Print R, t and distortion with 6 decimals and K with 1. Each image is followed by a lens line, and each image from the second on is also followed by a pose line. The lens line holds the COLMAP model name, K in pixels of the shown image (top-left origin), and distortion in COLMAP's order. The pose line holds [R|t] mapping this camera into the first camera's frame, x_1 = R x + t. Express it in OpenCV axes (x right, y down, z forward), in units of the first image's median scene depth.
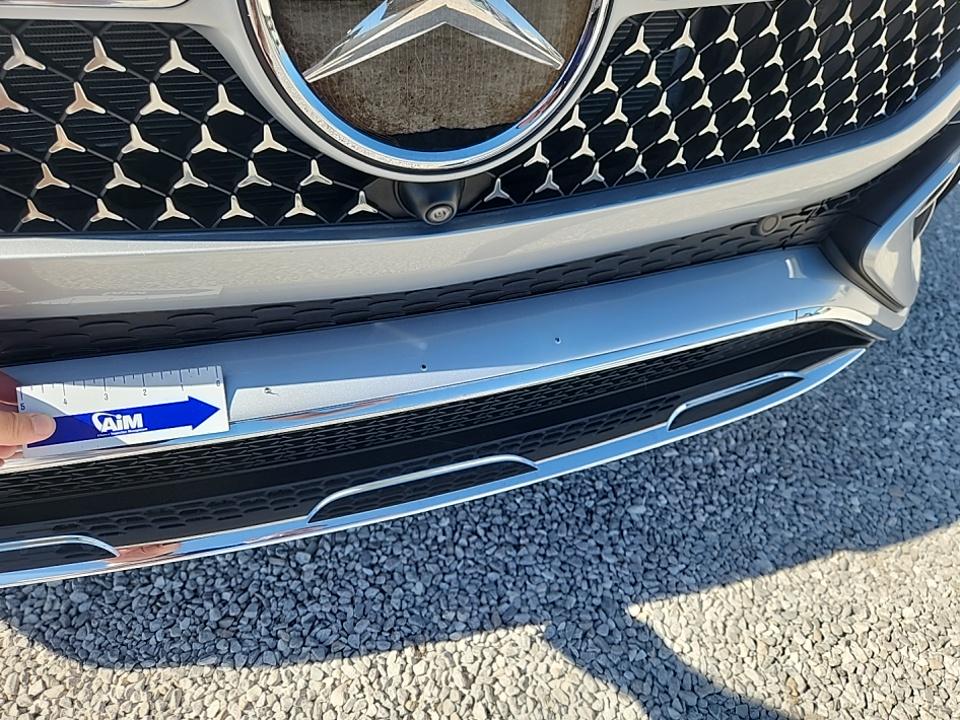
lens RADIAL K [[647.4, 0, 486.5], [0, 647.4, 354.1], [0, 0, 1]] dist [0.034304, -0.027994]
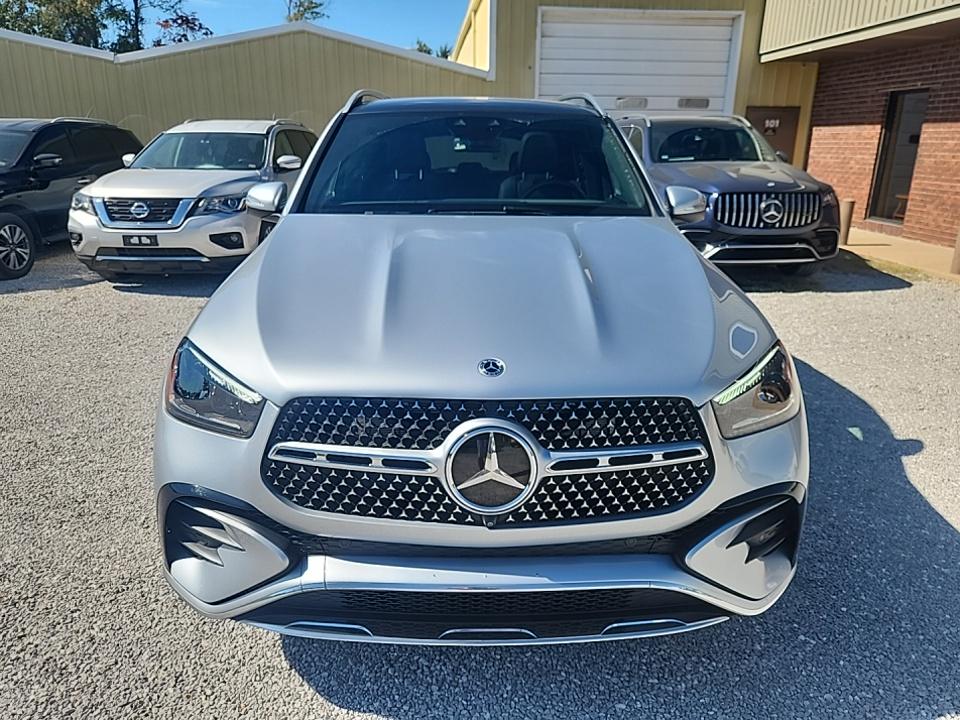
lens RADIAL K [[647.4, 0, 479.7], [0, 647.4, 351.2], [0, 0, 1]] dist [0.034304, -0.027994]
pose [[0.952588, 0.032732, -0.302497, 0.831378], [-0.158252, 0.902438, -0.400701, 0.323634], [0.259869, 0.429574, 0.864832, -2.239132]]
